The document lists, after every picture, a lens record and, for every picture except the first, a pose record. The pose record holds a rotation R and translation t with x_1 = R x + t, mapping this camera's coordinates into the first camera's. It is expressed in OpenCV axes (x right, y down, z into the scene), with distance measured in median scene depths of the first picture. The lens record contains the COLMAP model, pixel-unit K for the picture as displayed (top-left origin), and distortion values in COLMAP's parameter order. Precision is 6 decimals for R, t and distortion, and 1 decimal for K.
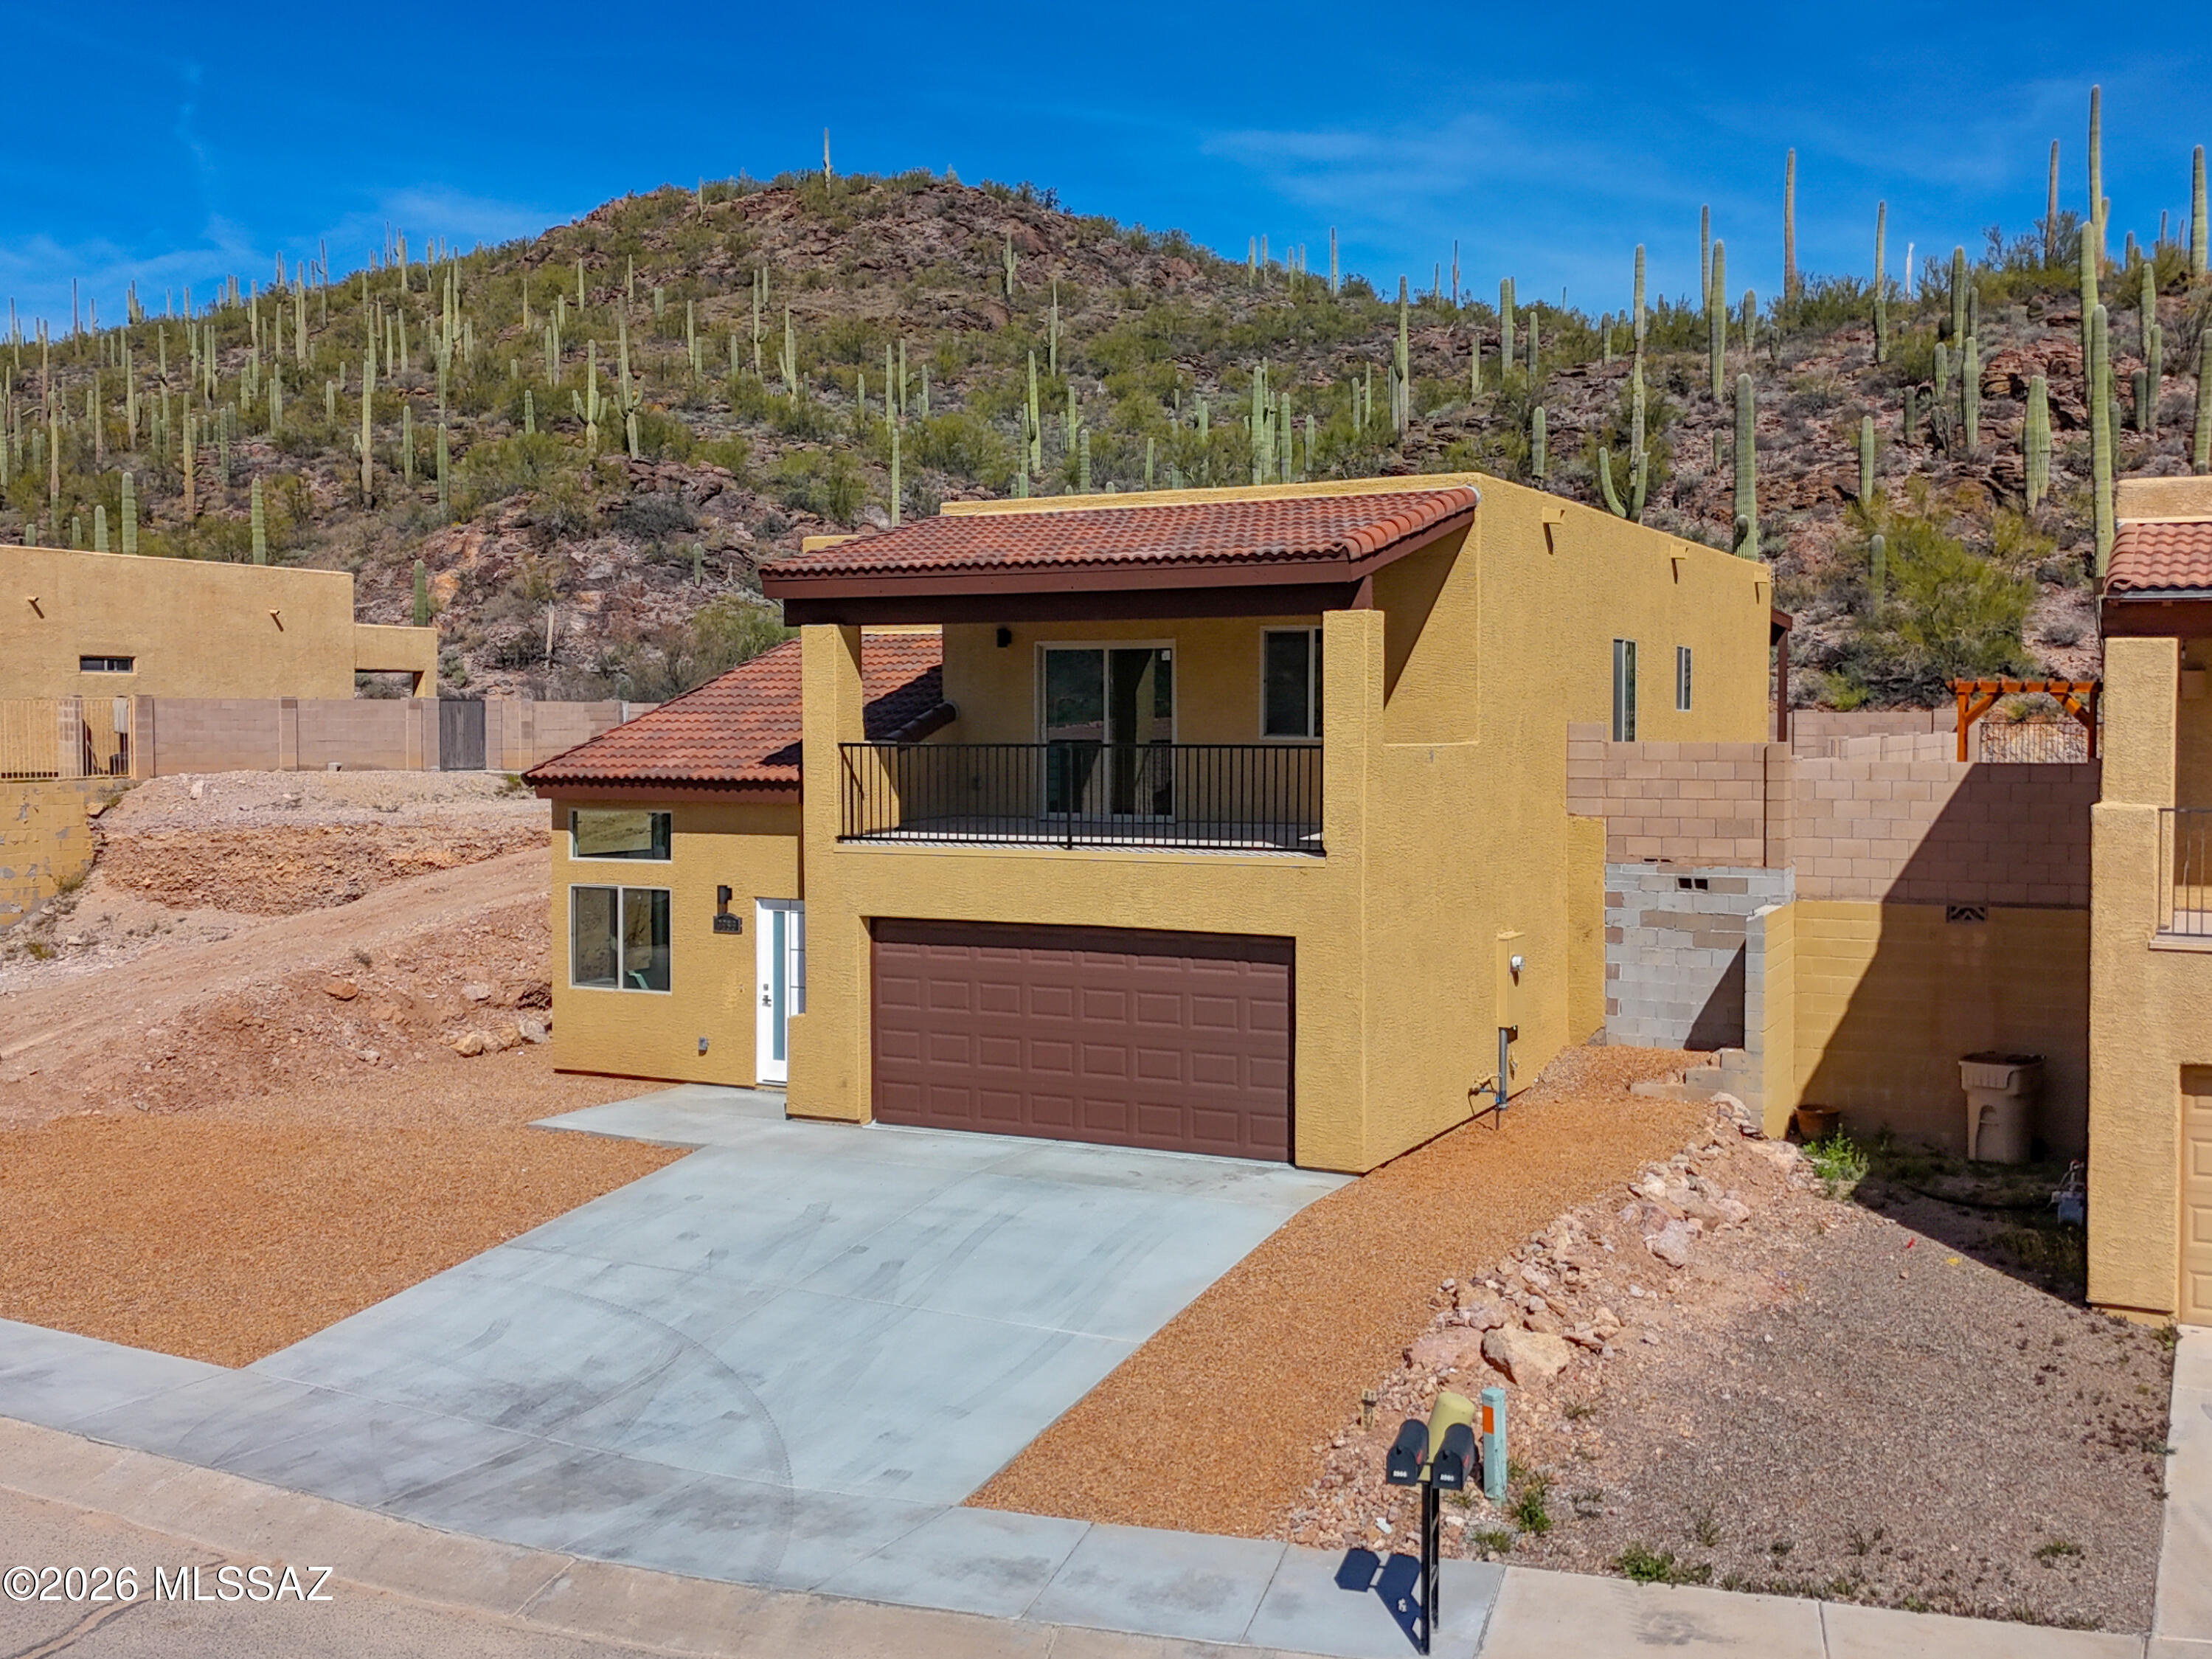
lens RADIAL K [[2188.6, 0, 1254.9], [0, 2188.6, 818.9], [0, 0, 1]] dist [0.079550, -0.094097]
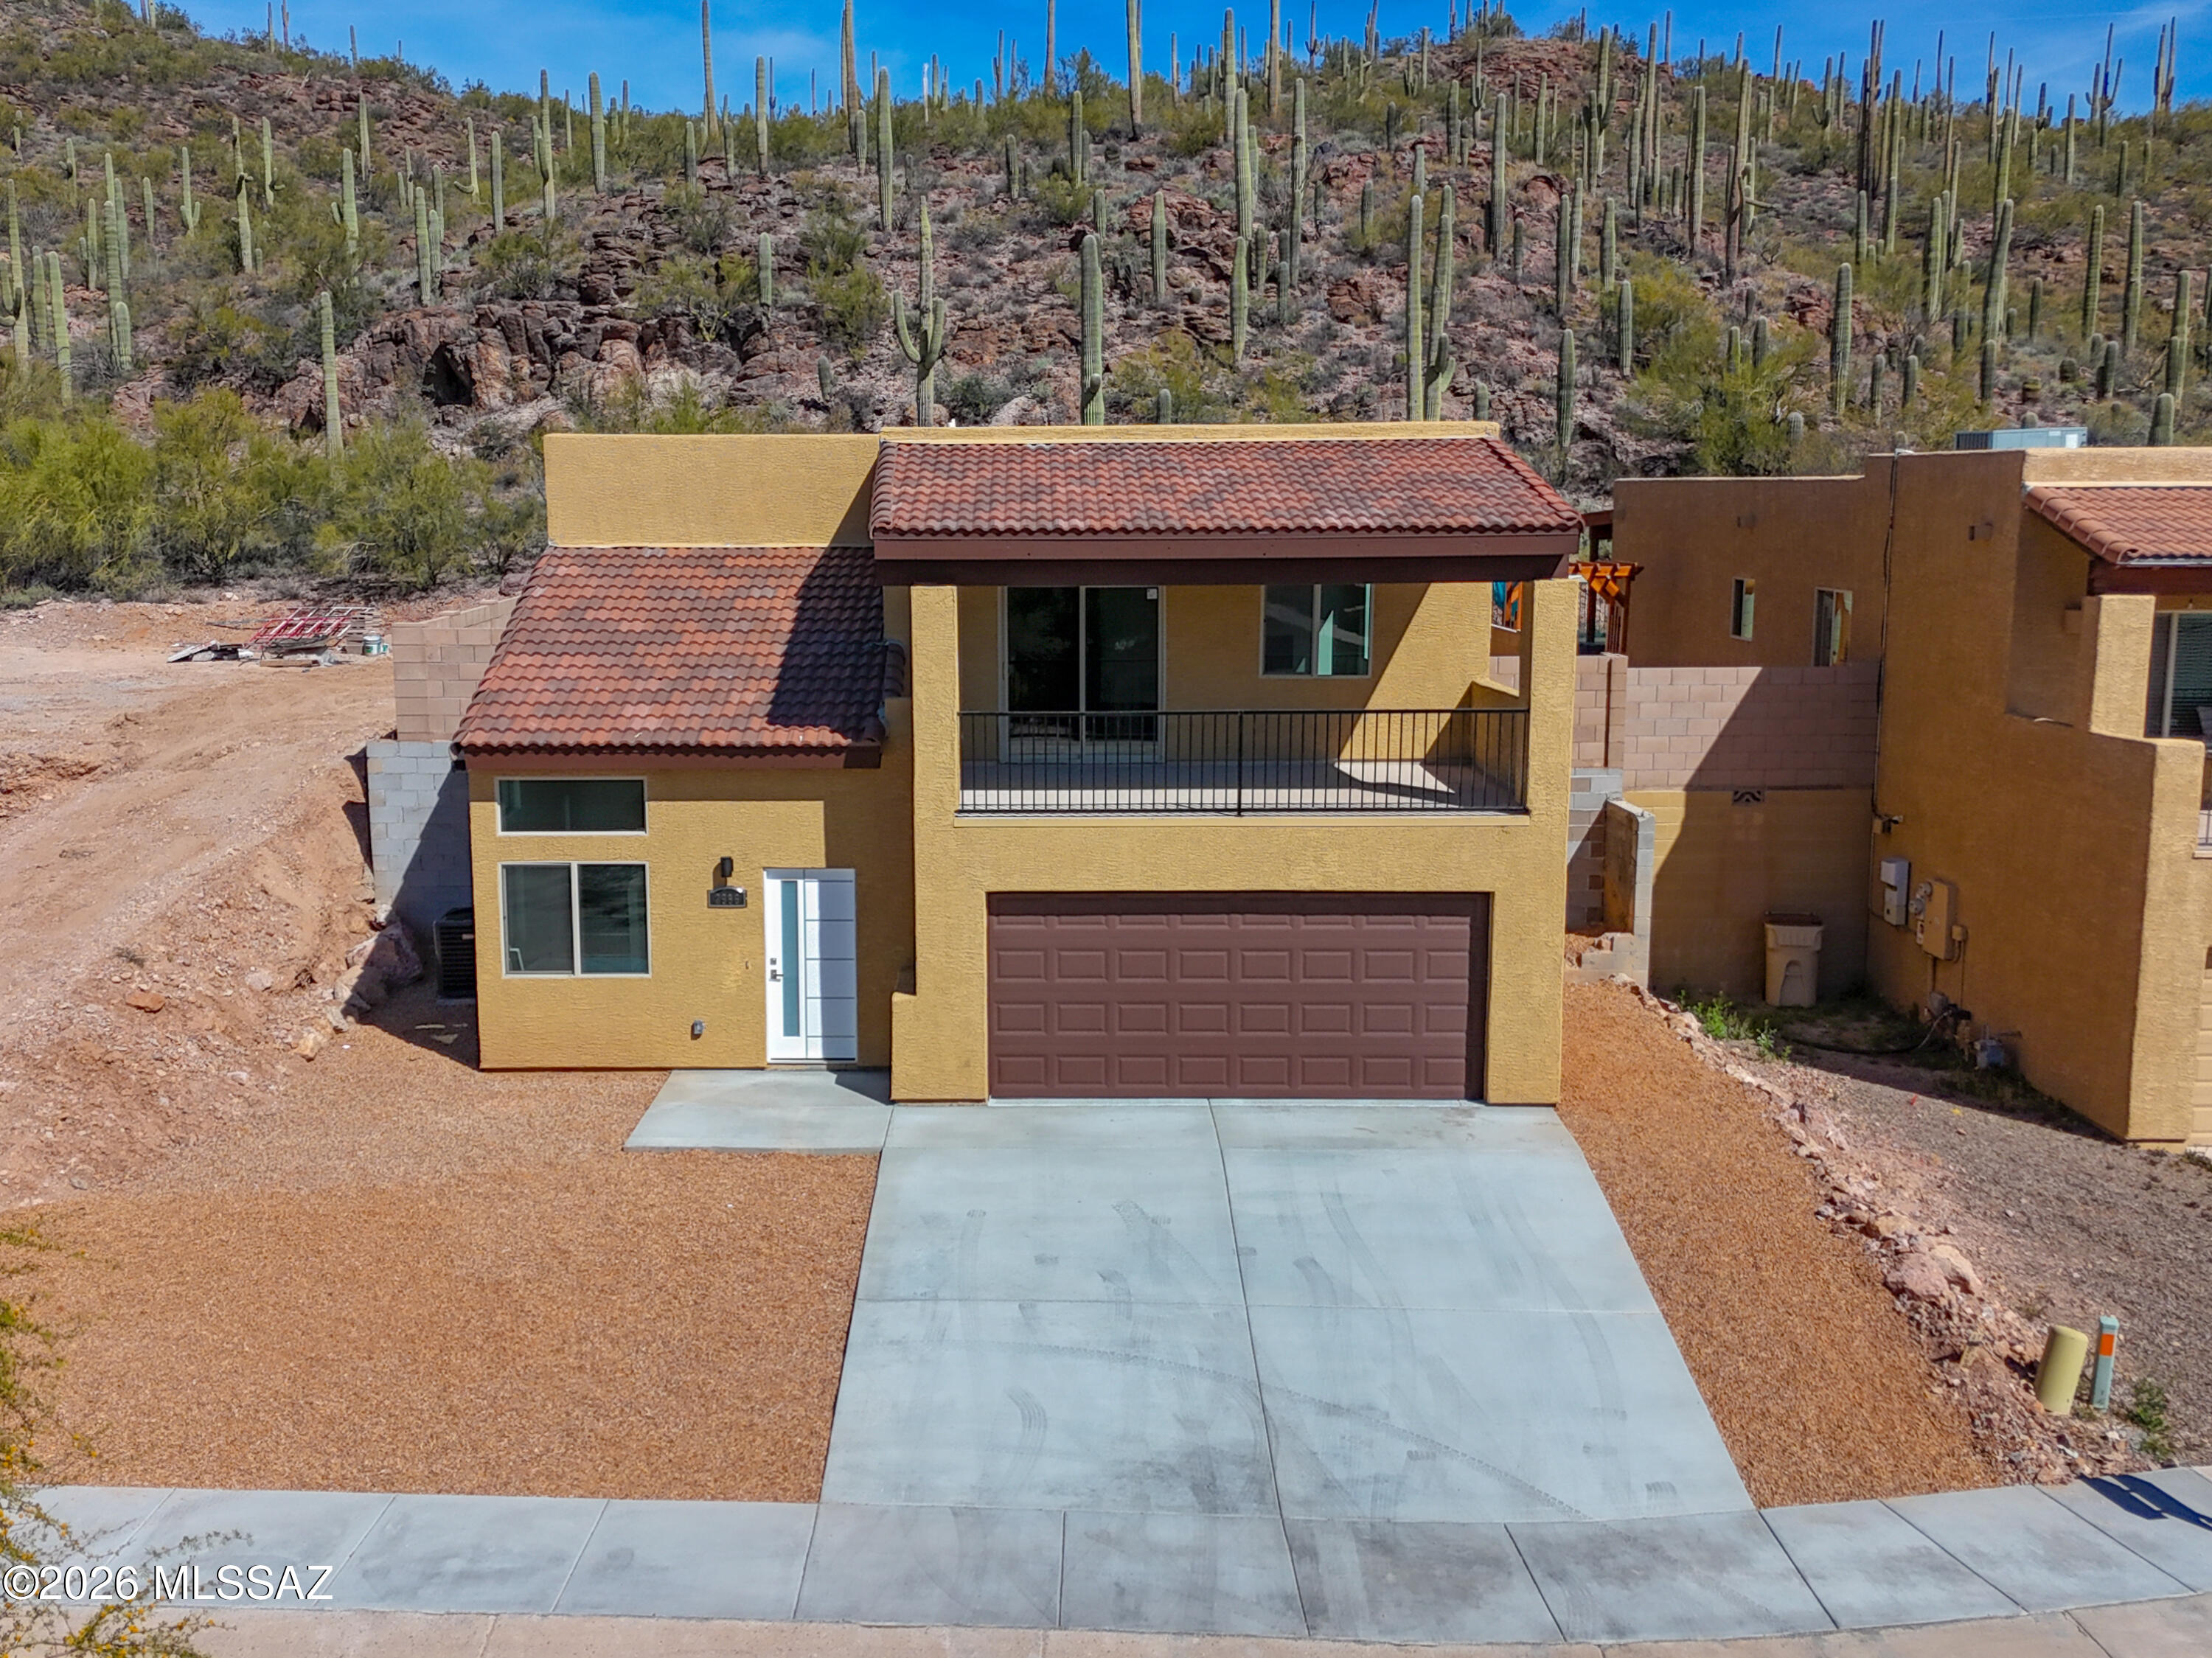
lens RADIAL K [[2103.8, 0, 1037.3], [0, 2103.8, 823.2], [0, 0, 1]] dist [0.090396, -0.109524]
pose [[0.898083, -0.073405, 0.433658, -0.558001], [0.023558, 0.992588, 0.119225, -0.095048], [-0.439195, -0.096858, 0.893155, 0.170312]]
